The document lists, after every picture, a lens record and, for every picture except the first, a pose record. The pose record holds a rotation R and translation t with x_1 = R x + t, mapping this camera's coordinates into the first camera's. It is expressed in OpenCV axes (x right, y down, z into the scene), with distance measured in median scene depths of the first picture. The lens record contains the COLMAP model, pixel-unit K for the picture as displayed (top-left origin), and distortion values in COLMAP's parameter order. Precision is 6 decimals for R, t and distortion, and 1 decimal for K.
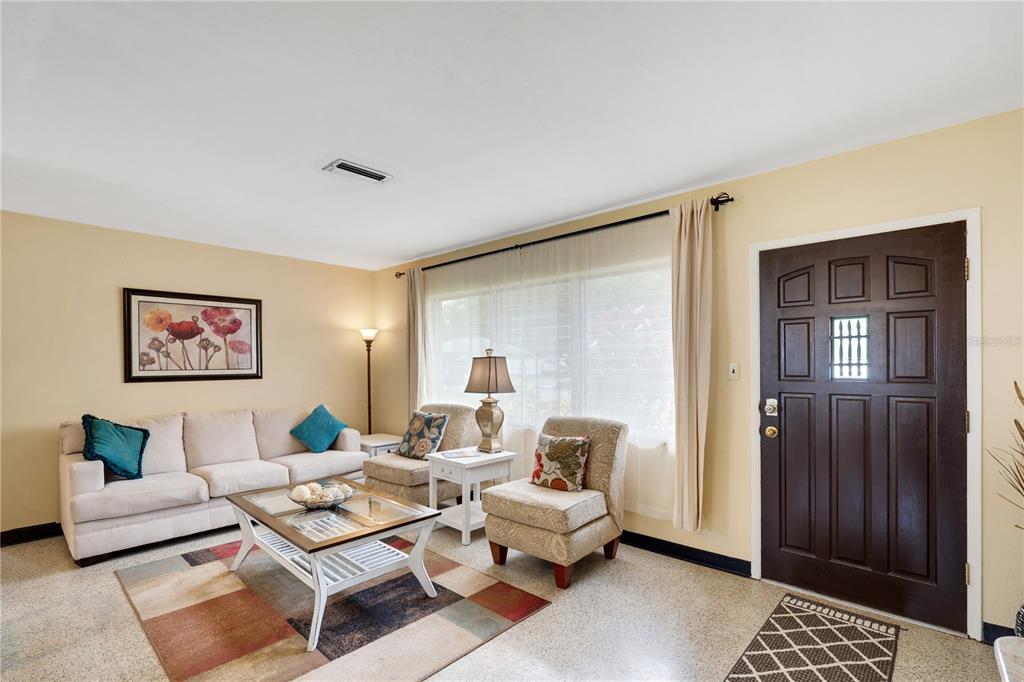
lens RADIAL K [[472.0, 0, 511.2], [0, 472.0, 361.1], [0, 0, 1]] dist [-0.008071, 0.000310]
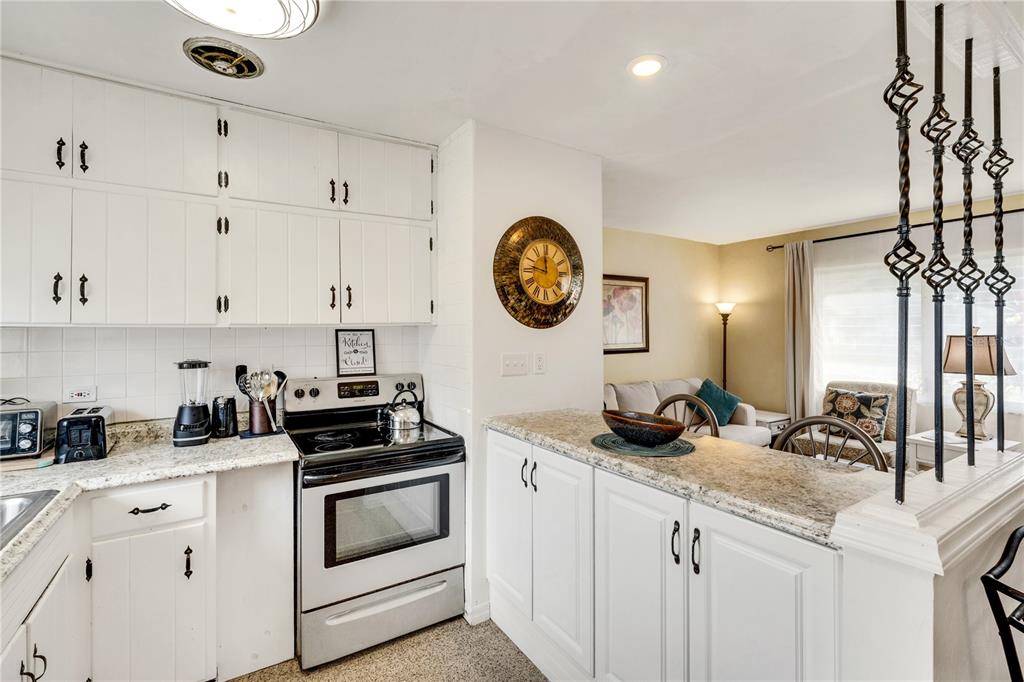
lens RADIAL K [[464.2, 0, 506.7], [0, 464.2, 319.2], [0, 0, 1]] dist [-0.008561, 0.000551]
pose [[0.962394, -0.004089, -0.271628, -0.629876], [0.000542, 0.999914, -0.013135, -0.026030], [0.271658, 0.012494, 0.962313, -0.104438]]
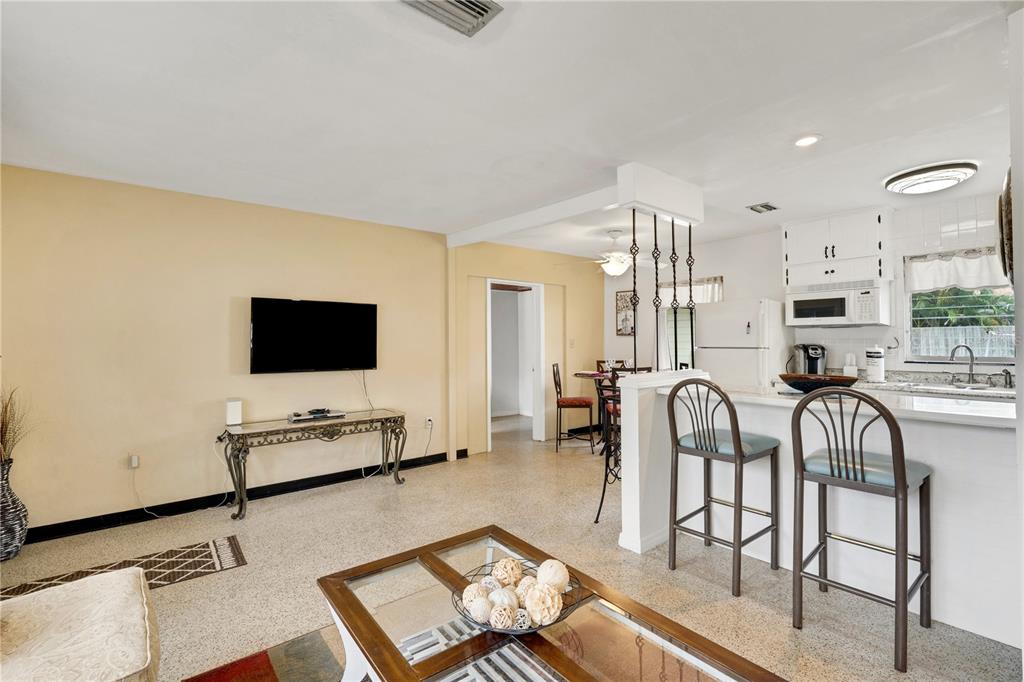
lens RADIAL K [[456.7, 0, 512.3], [0, 456.7, 336.6], [0, 0, 1]] dist [-0.010612, 0.000922]
pose [[-0.988837, 0.012270, 0.148494, -0.316307], [0.009591, 0.999778, -0.018749, 0.011457], [-0.148691, -0.017116, -0.988736, 0.999311]]
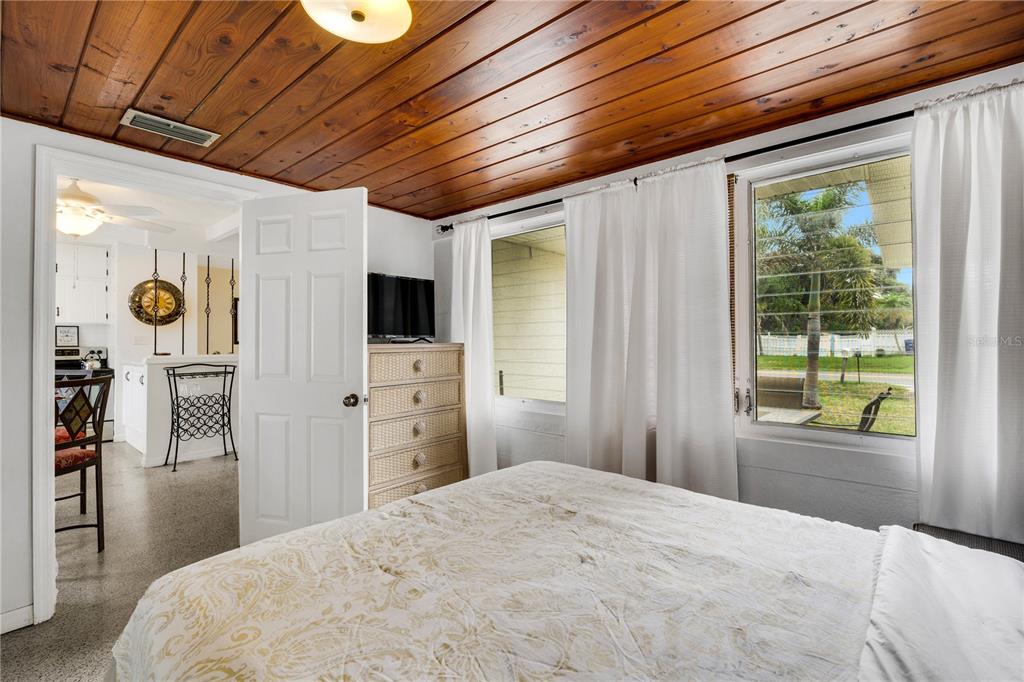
lens RADIAL K [[456.7, 0, 512.3], [0, 456.7, 336.6], [0, 0, 1]] dist [-0.010612, 0.000922]
pose [[0.999758, -0.000351, 0.021983, 0.322330], [0.000338, 1.000000, 0.000603, 0.011165], [-0.021983, -0.000595, 0.999758, -0.954450]]
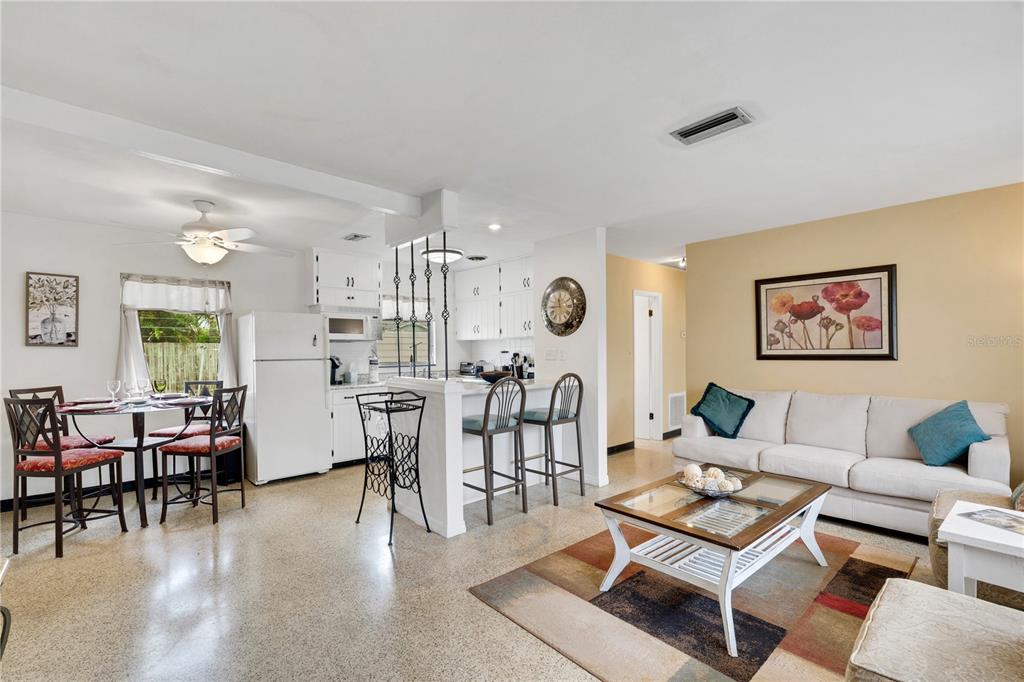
lens RADIAL K [[456.7, 0, 506.5], [0, 456.7, 356.4], [0, 0, 1]] dist [-0.001936, 0.000055]
pose [[-0.108017, 0.020768, -0.993932, 0.371692], [0.018234, 0.999655, 0.018906, 0.003634], [0.993982, -0.016081, -0.108359, 0.463544]]
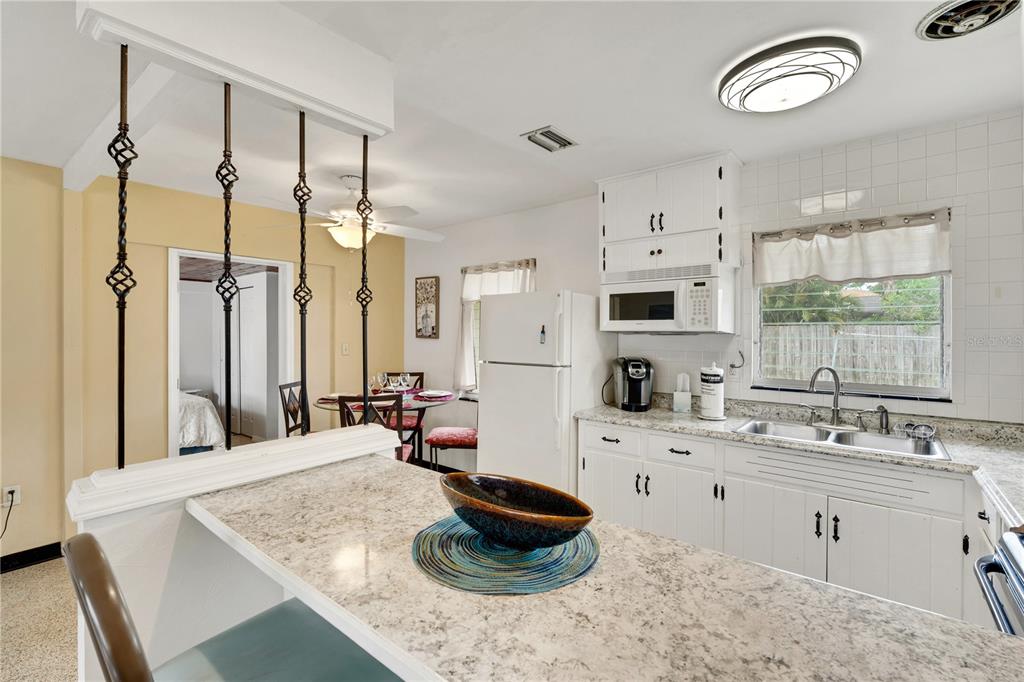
lens RADIAL K [[456.7, 0, 512.3], [0, 456.7, 336.6], [0, 0, 1]] dist [-0.010612, 0.000922]
pose [[-0.998671, 0.003635, -0.051411, -0.619943], [0.003604, 0.999993, 0.000690, -0.020580], [0.051413, 0.000504, -0.998677, 0.560719]]
